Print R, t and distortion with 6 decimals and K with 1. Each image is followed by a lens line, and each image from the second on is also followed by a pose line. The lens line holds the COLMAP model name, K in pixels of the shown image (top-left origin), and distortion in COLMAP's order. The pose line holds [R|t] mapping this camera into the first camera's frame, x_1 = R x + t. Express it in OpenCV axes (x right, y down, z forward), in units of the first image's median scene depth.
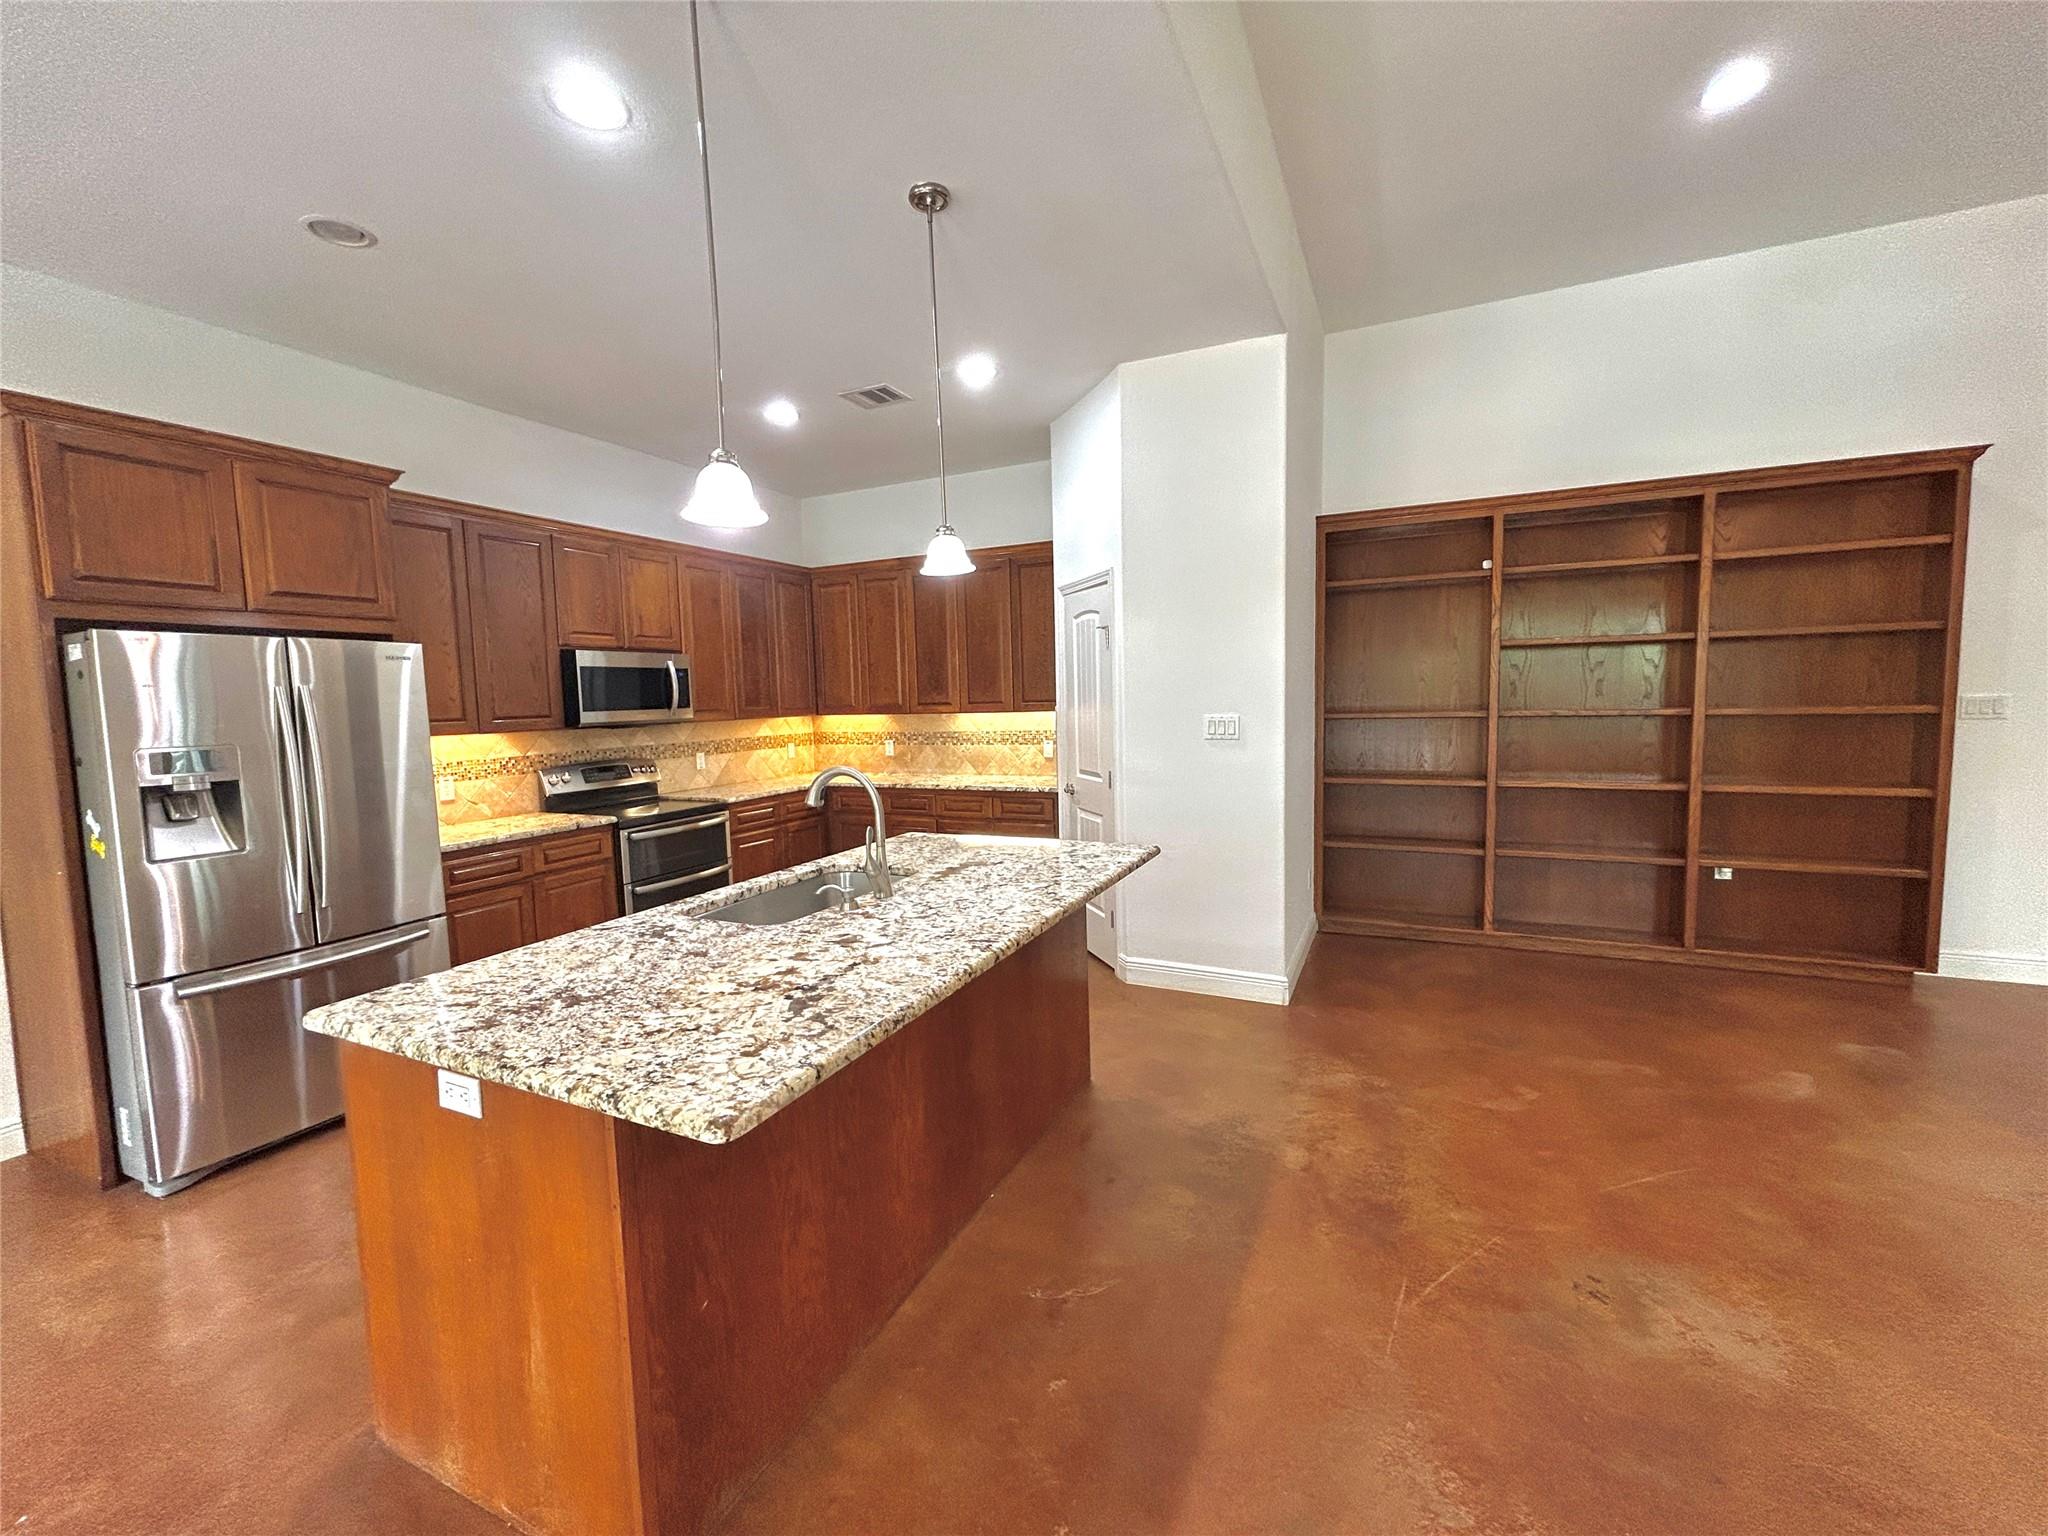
lens RADIAL K [[832.4, 0, 1024.0], [0, 832.4, 768.0], [0, 0, 1]] dist [-0.014049, 0.008167]
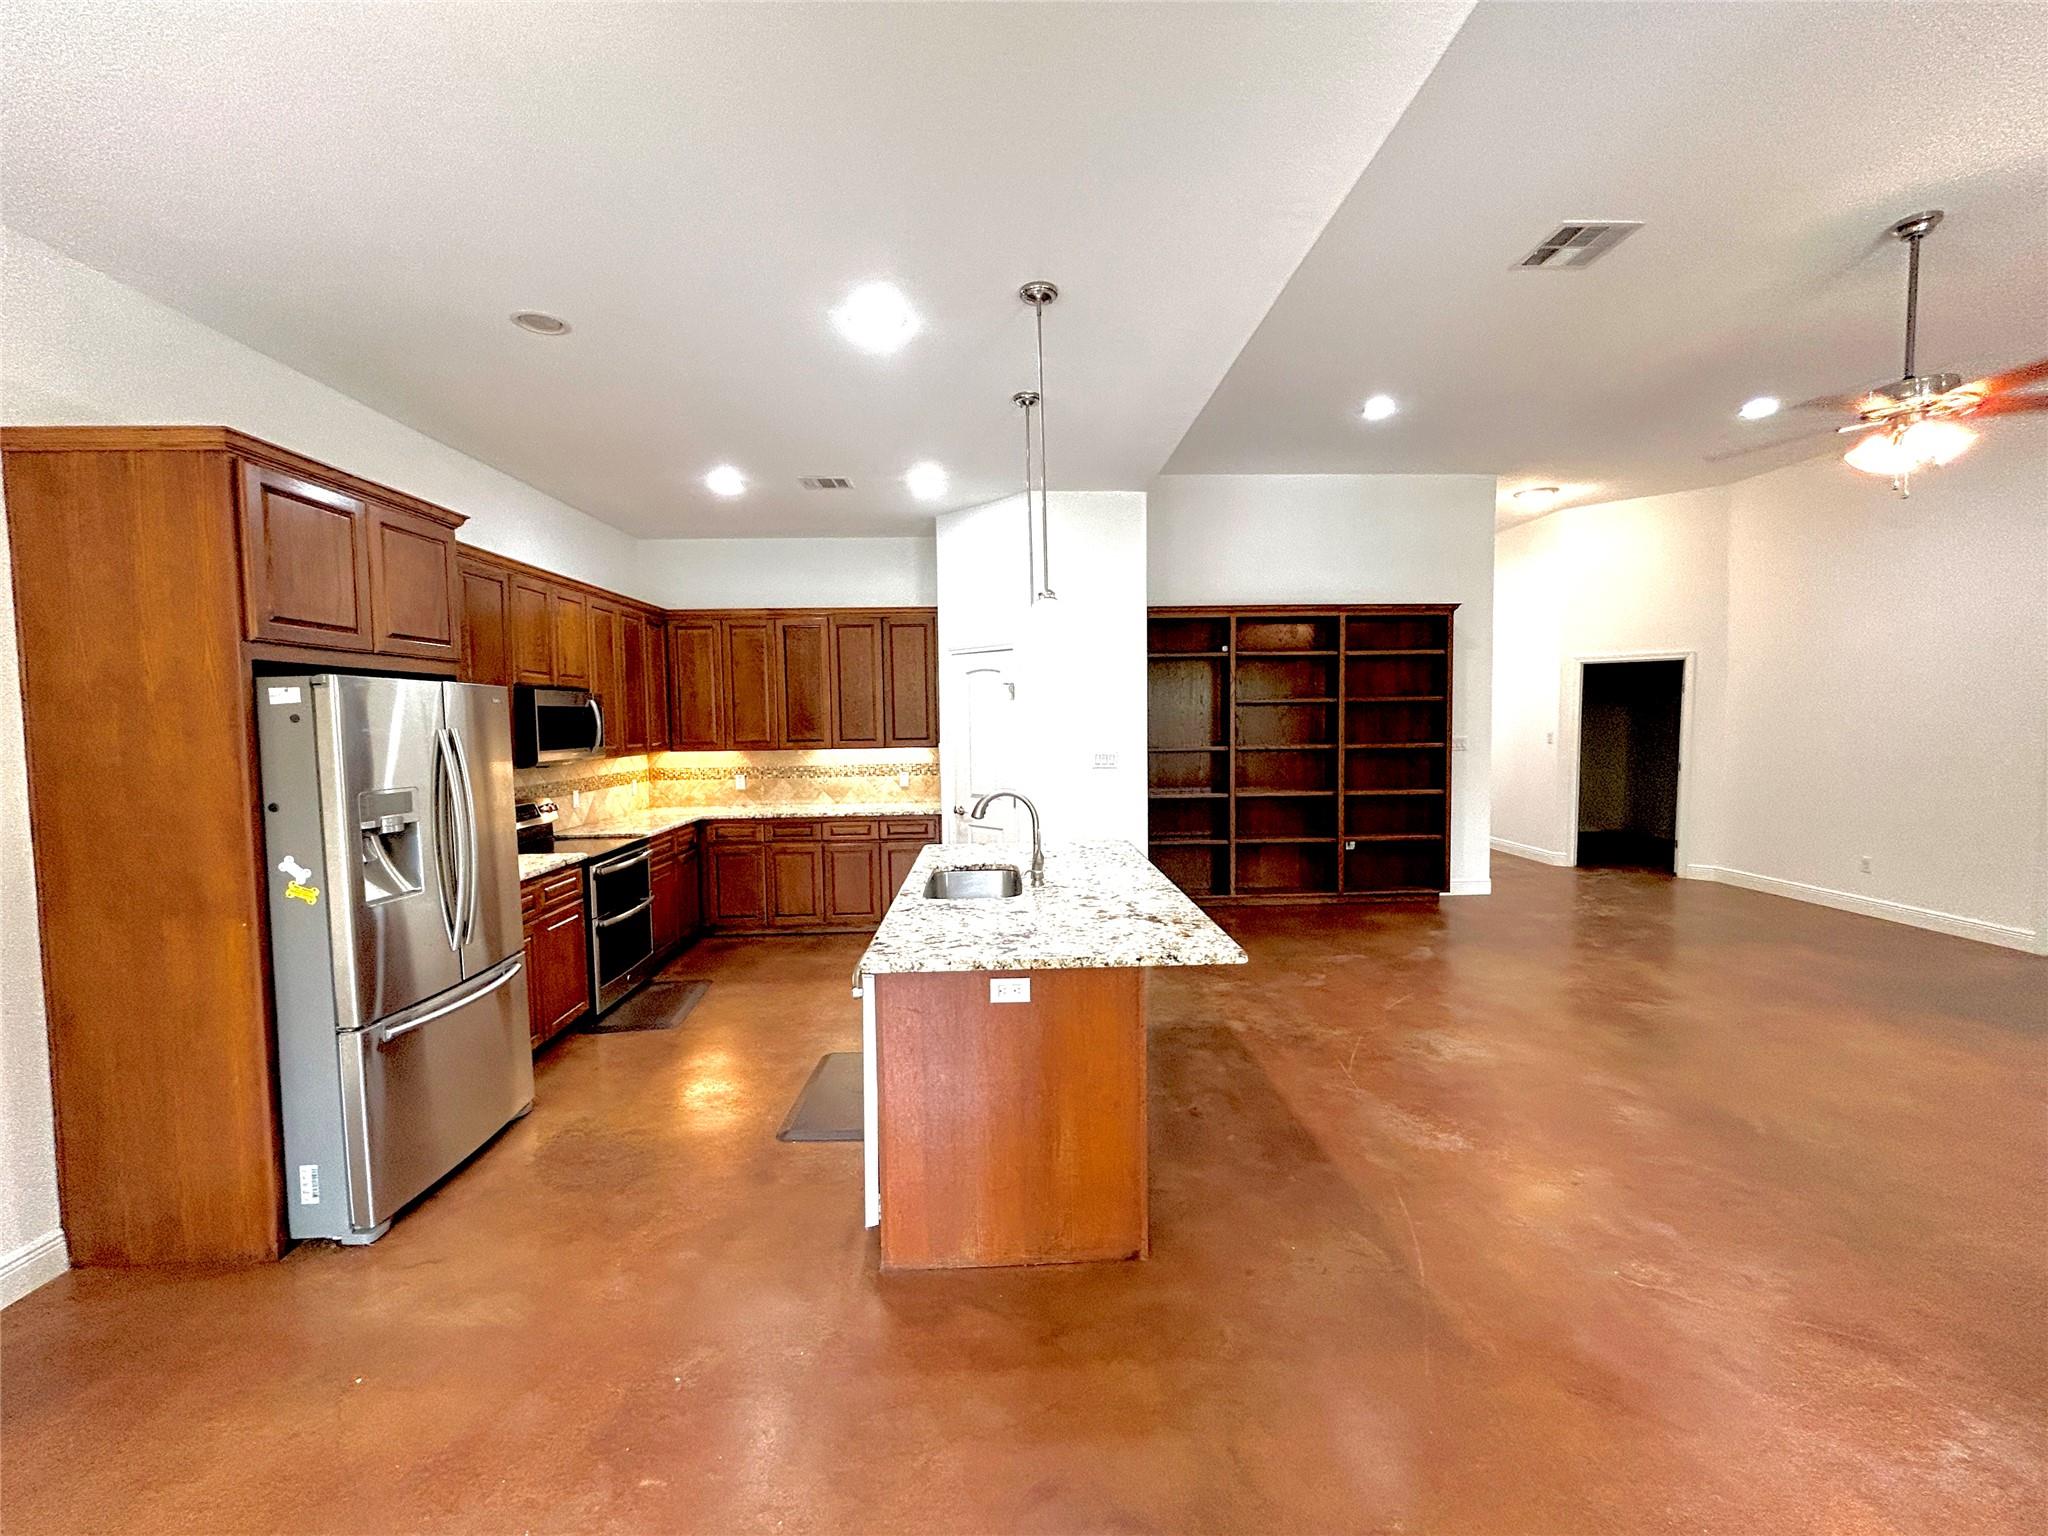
lens RADIAL K [[832.4, 0, 1024.0], [0, 832.4, 768.0], [0, 0, 1]] dist [-0.014049, 0.008167]
pose [[0.887339, -0.016017, 0.460840, -0.476294], [0.033819, 0.998966, -0.030397, 0.003335], [-0.459877, 0.042557, 0.886962, -0.159173]]
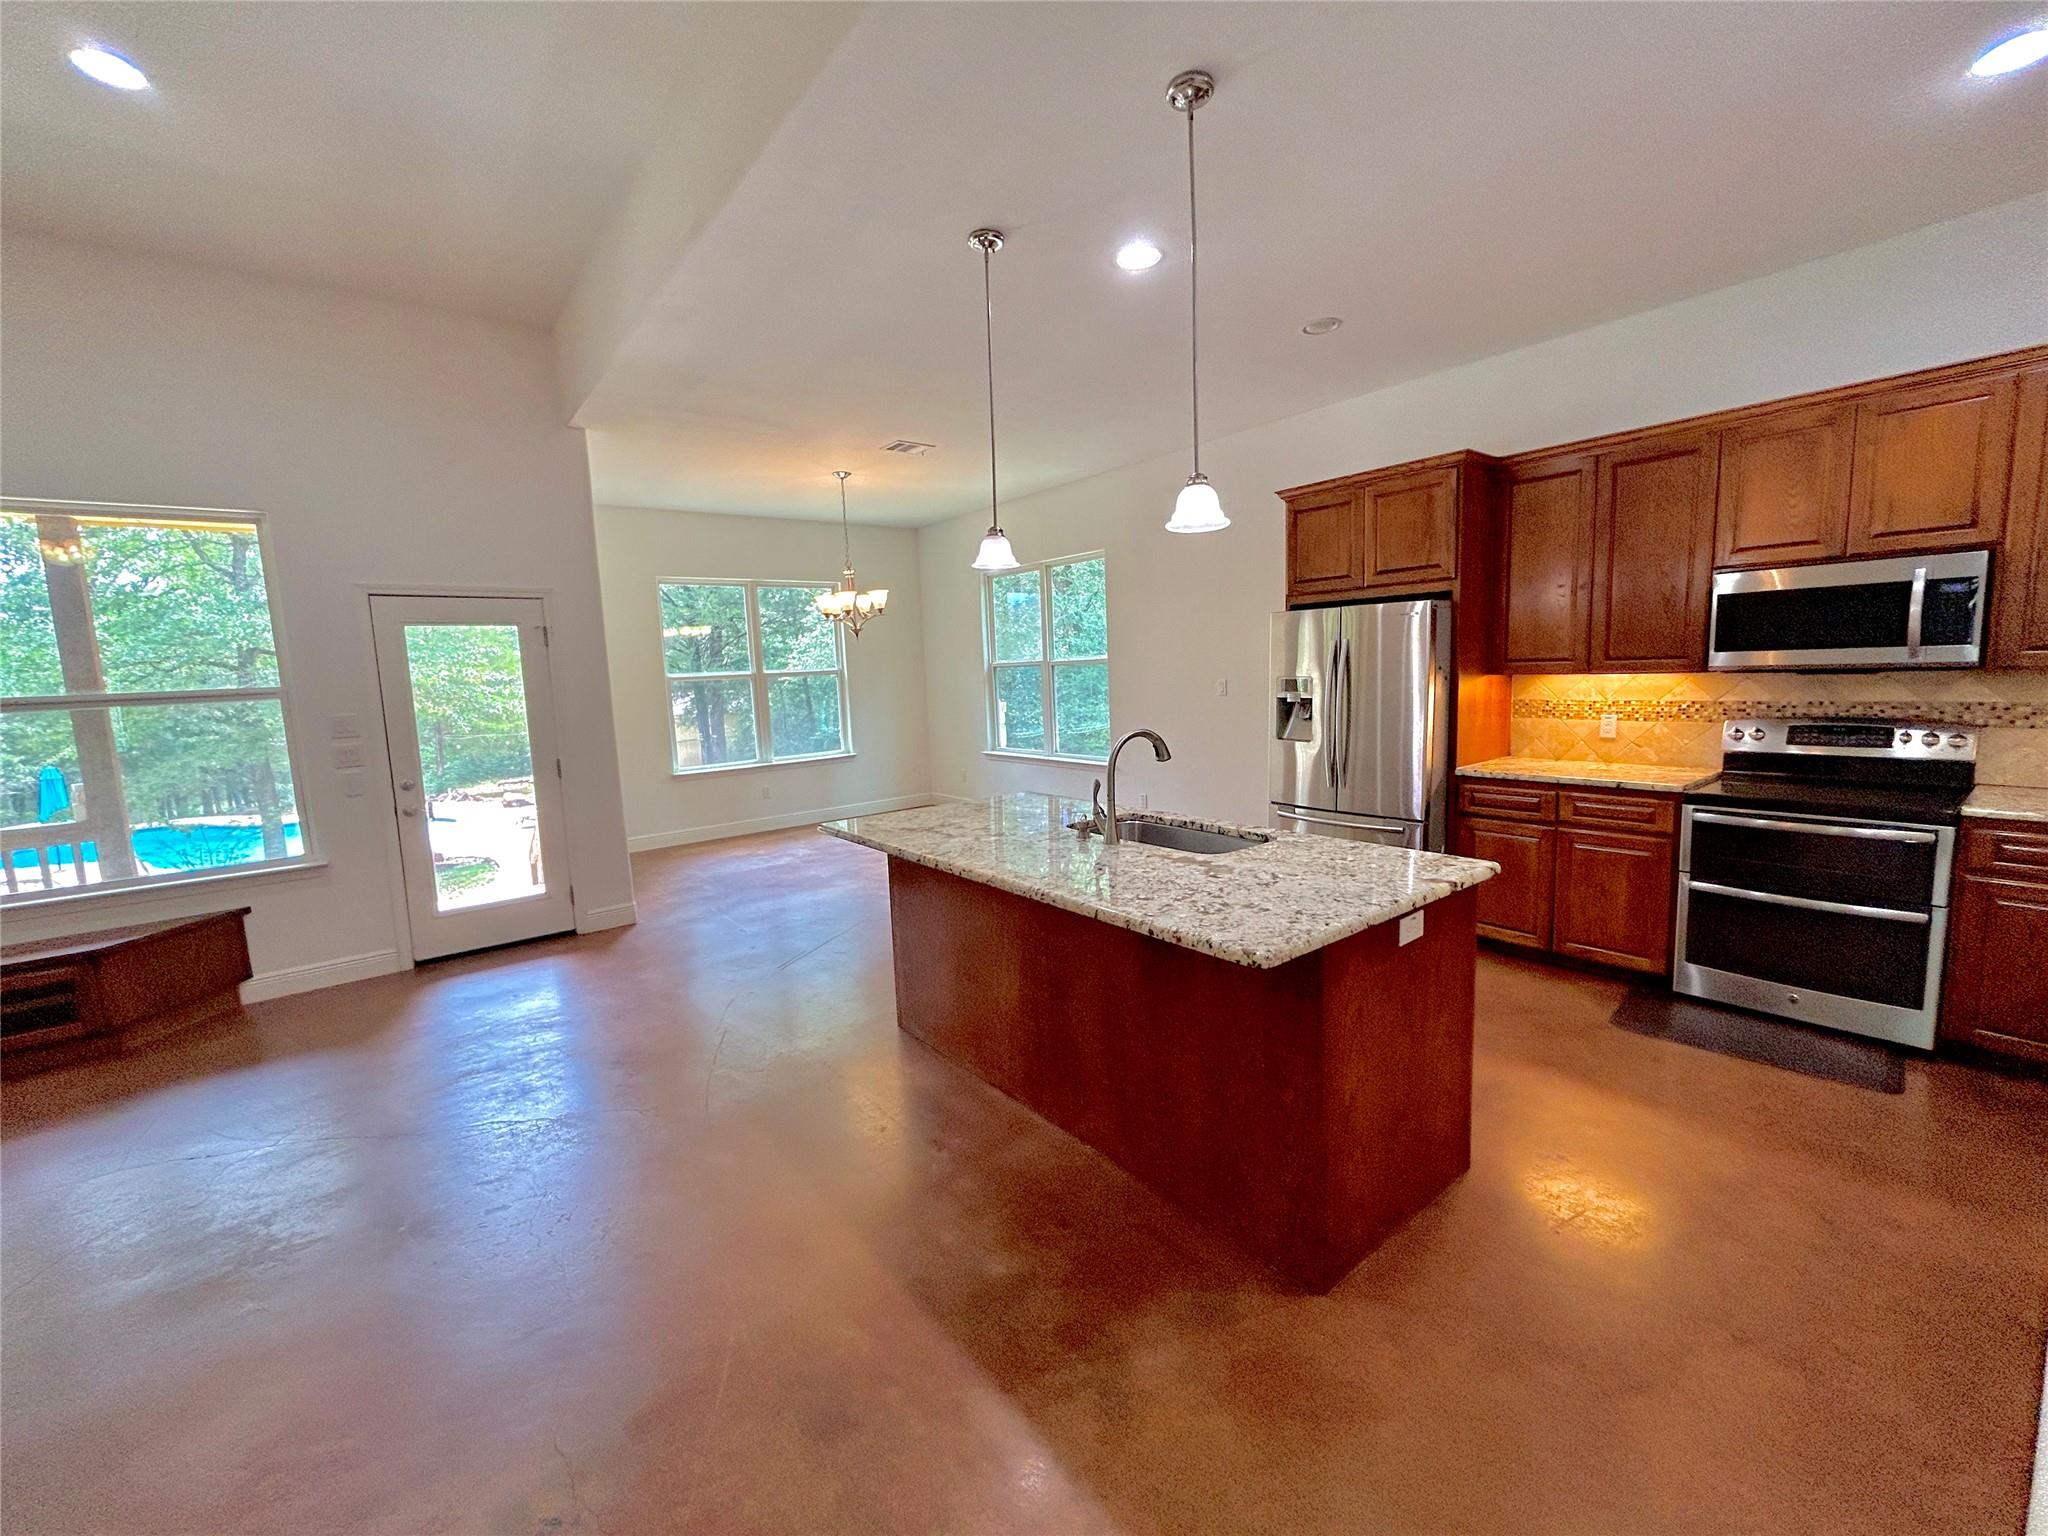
lens RADIAL K [[832.4, 0, 1024.0], [0, 832.4, 768.0], [0, 0, 1]] dist [-0.014049, 0.008167]
pose [[-0.442616, 0.157655, -0.882743, 0.488636], [-0.024072, 0.981979, 0.187448, -0.092051], [0.896388, 0.104217, -0.430845, 0.763547]]
